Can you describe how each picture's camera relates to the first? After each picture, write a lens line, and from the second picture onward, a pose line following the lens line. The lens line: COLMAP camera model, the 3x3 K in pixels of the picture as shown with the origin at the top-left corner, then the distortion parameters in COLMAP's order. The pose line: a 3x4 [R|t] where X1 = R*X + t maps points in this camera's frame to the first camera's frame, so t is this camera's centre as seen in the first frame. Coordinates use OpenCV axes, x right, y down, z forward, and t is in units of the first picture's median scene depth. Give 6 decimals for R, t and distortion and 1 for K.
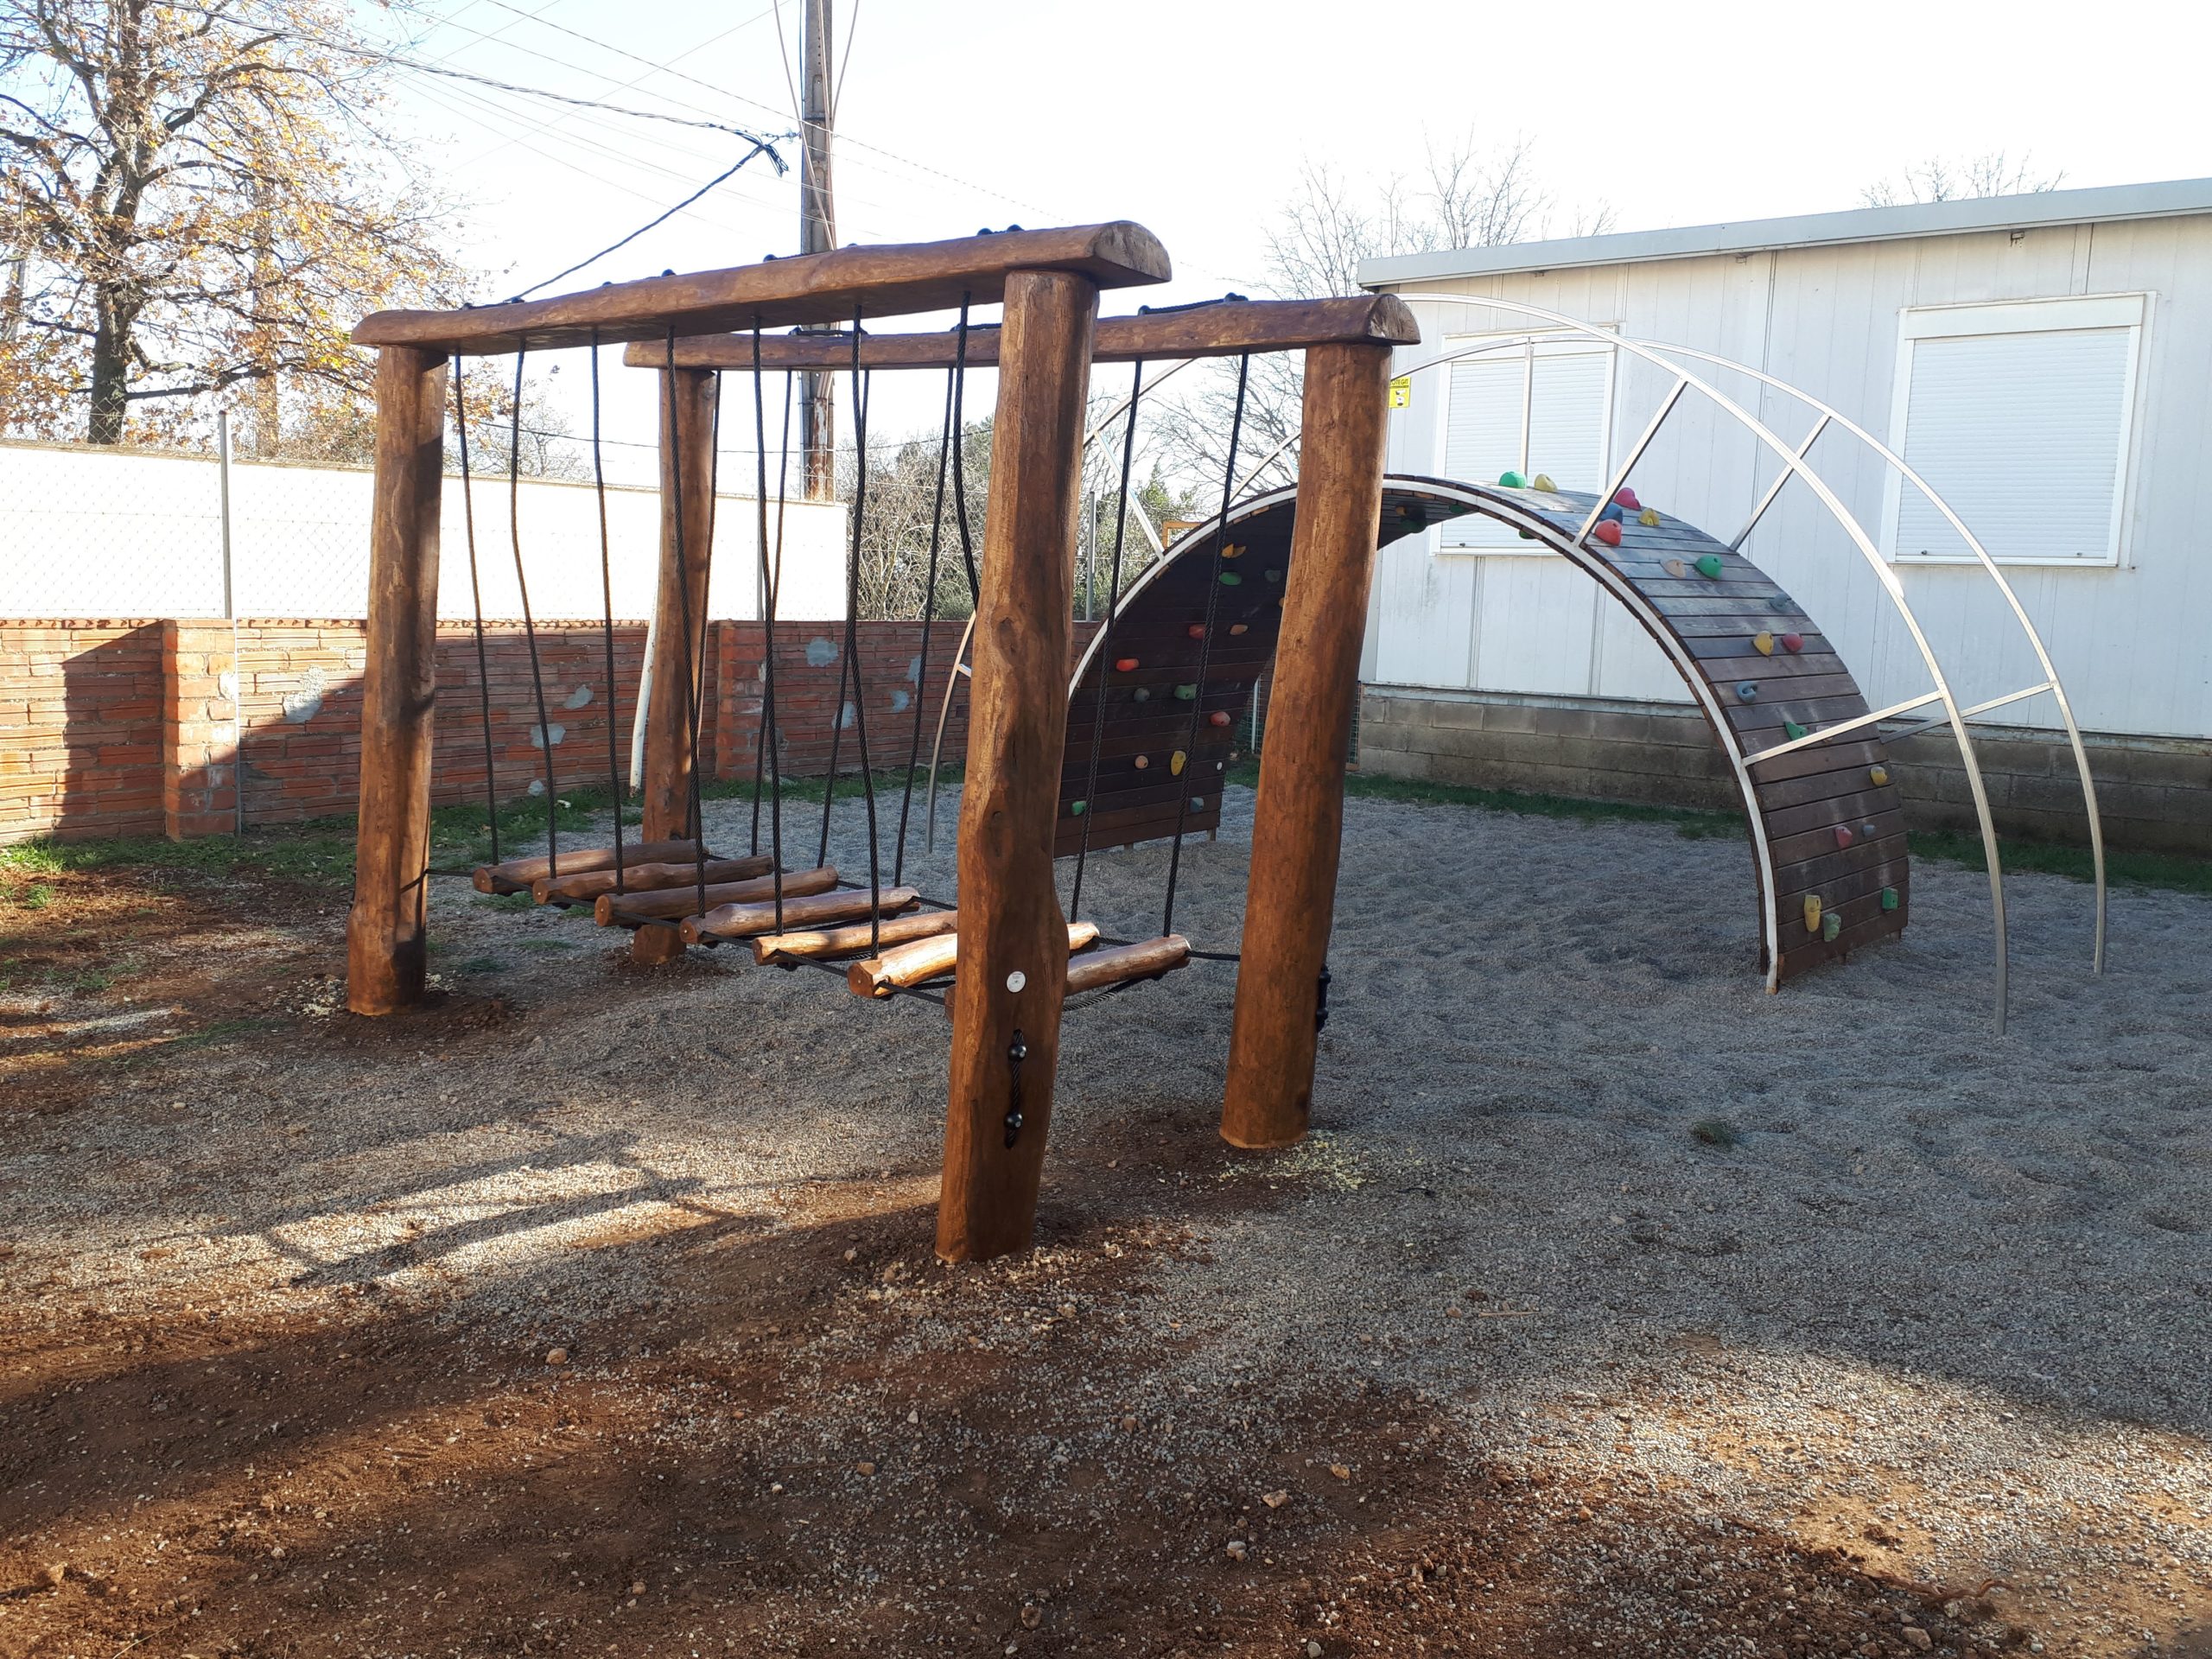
lens RADIAL K [[1769.1, 0, 1105.5], [0, 1769.1, 815.4], [0, 0, 1]] dist [0.010597, 0.001668]
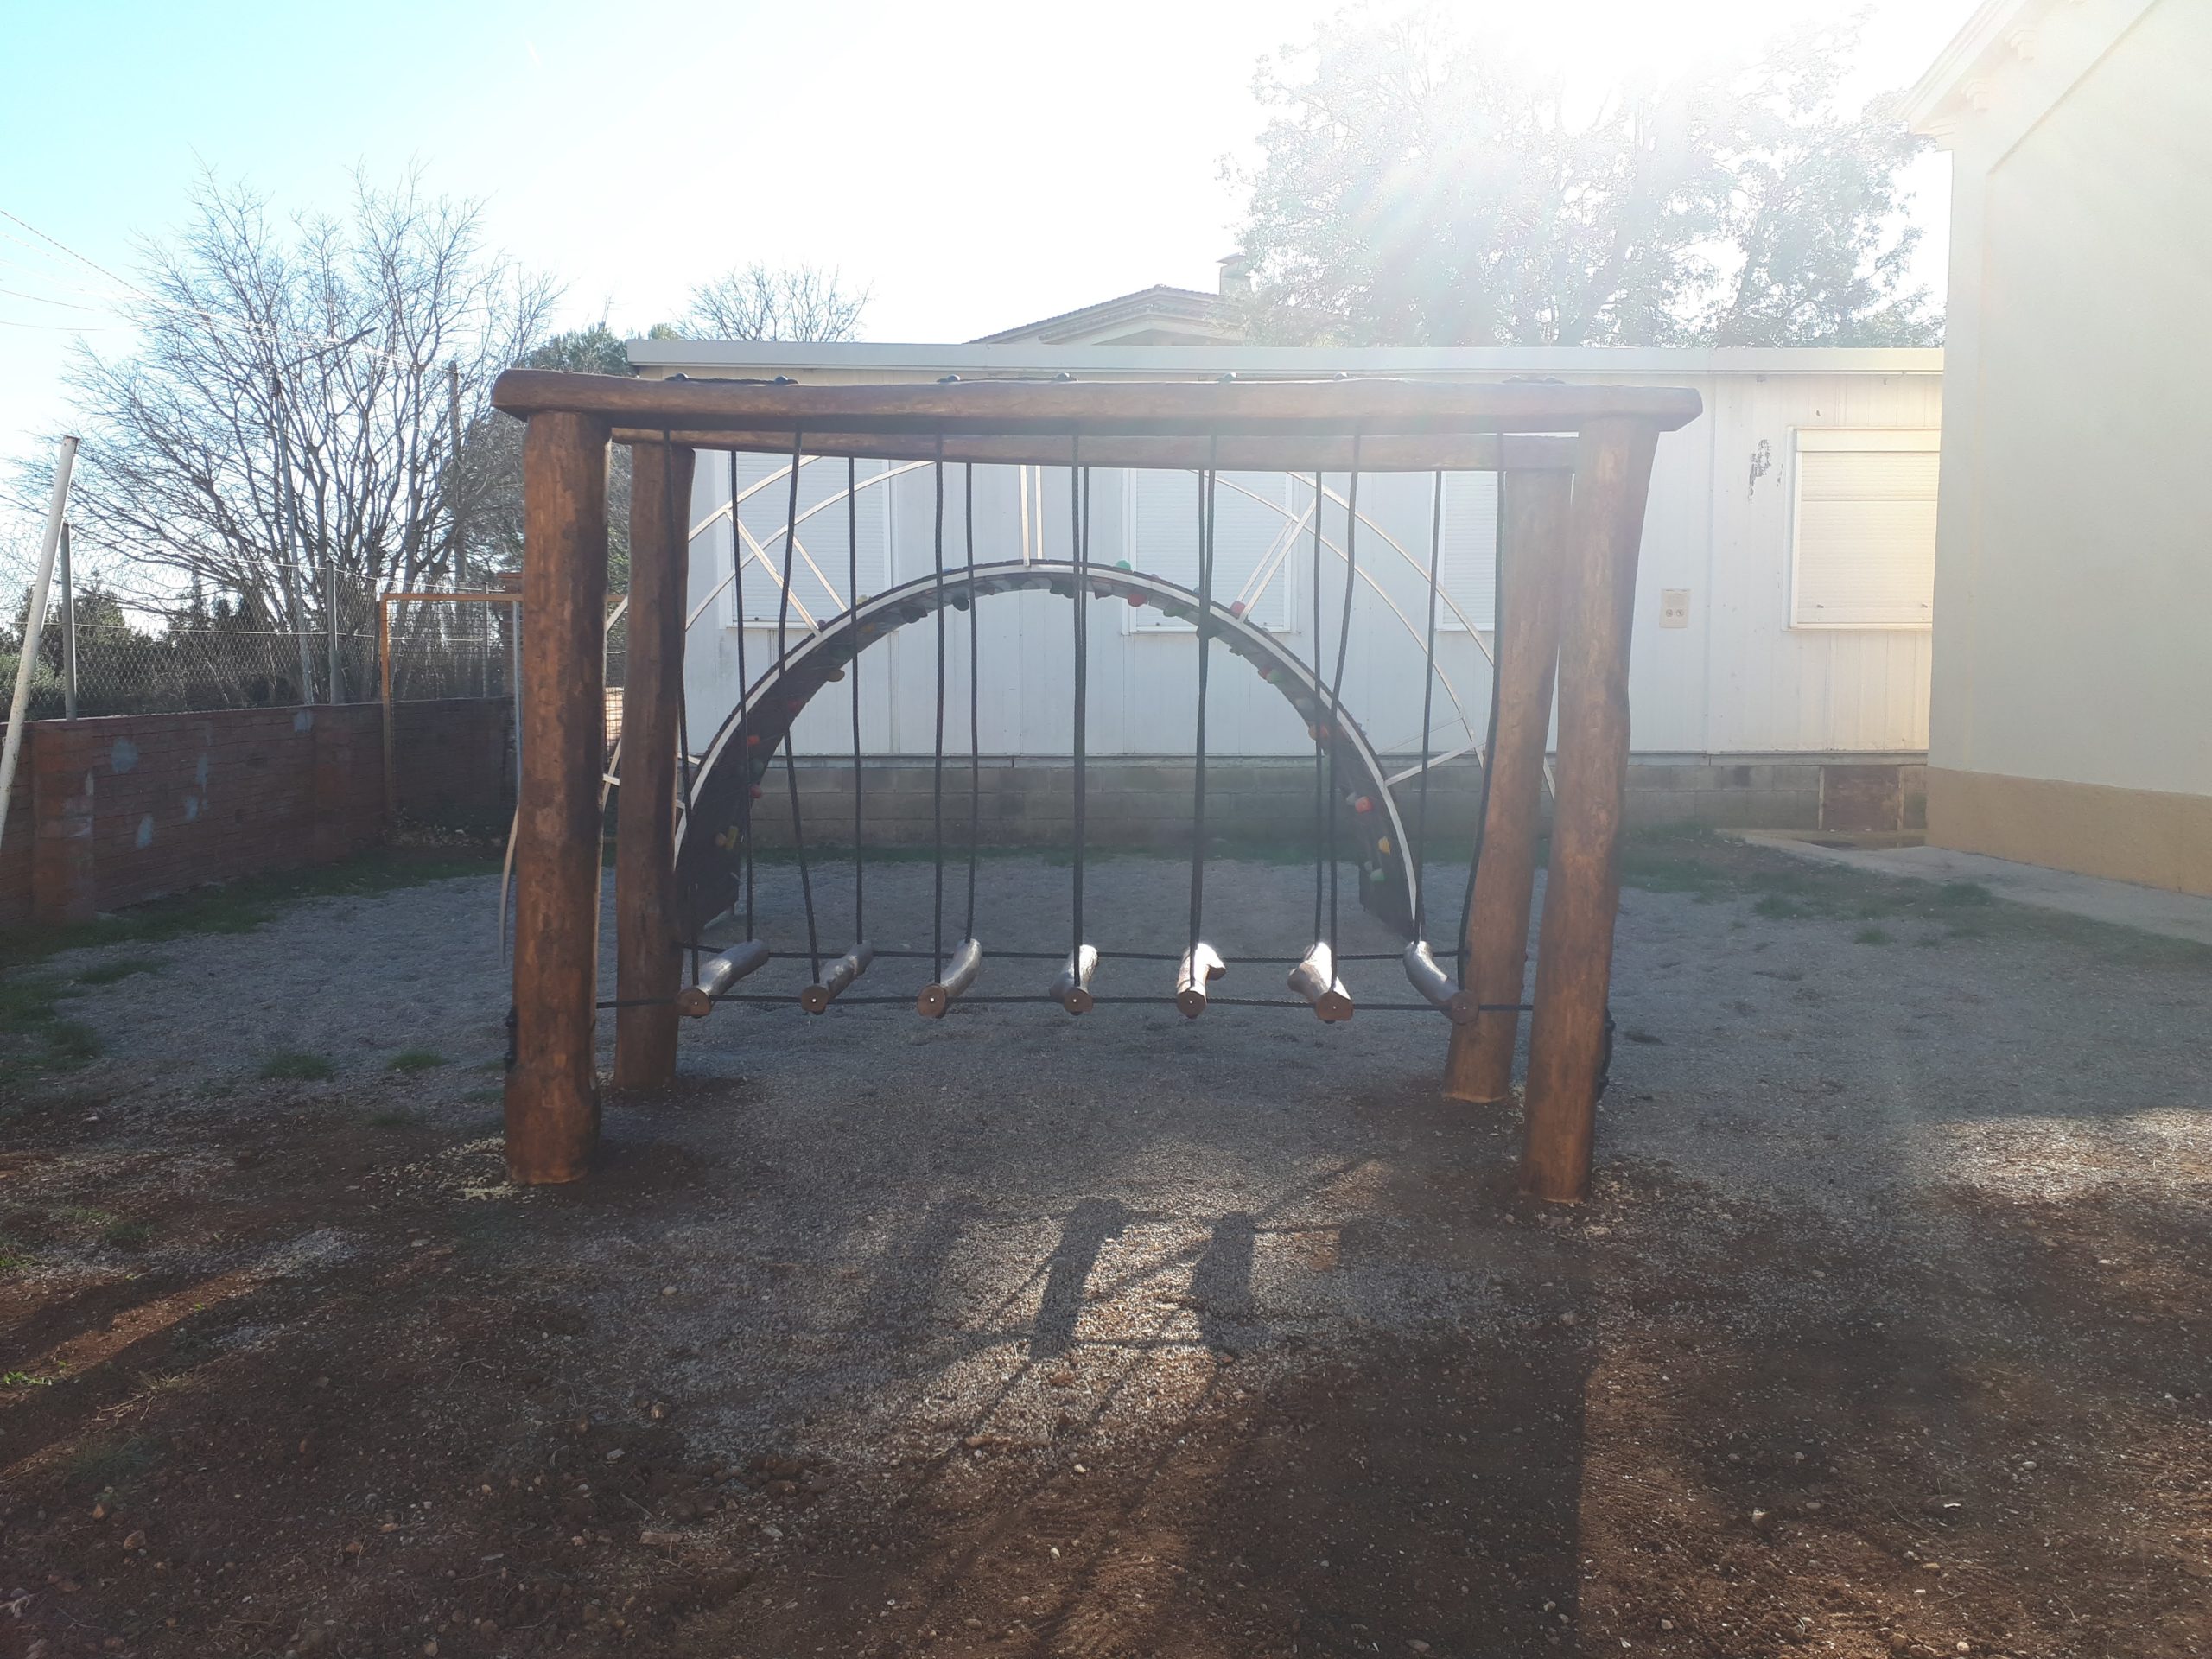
lens RADIAL K [[1710.8, 0, 1106.0], [0, 1710.8, 829.5], [0, 0, 1]] dist [0.004338, 0.000206]
pose [[0.776575, -0.087447, 0.623927, -0.833900], [0.105550, 0.994382, 0.007995, -0.040184], [-0.621120, 0.059646, 0.781442, 0.196745]]
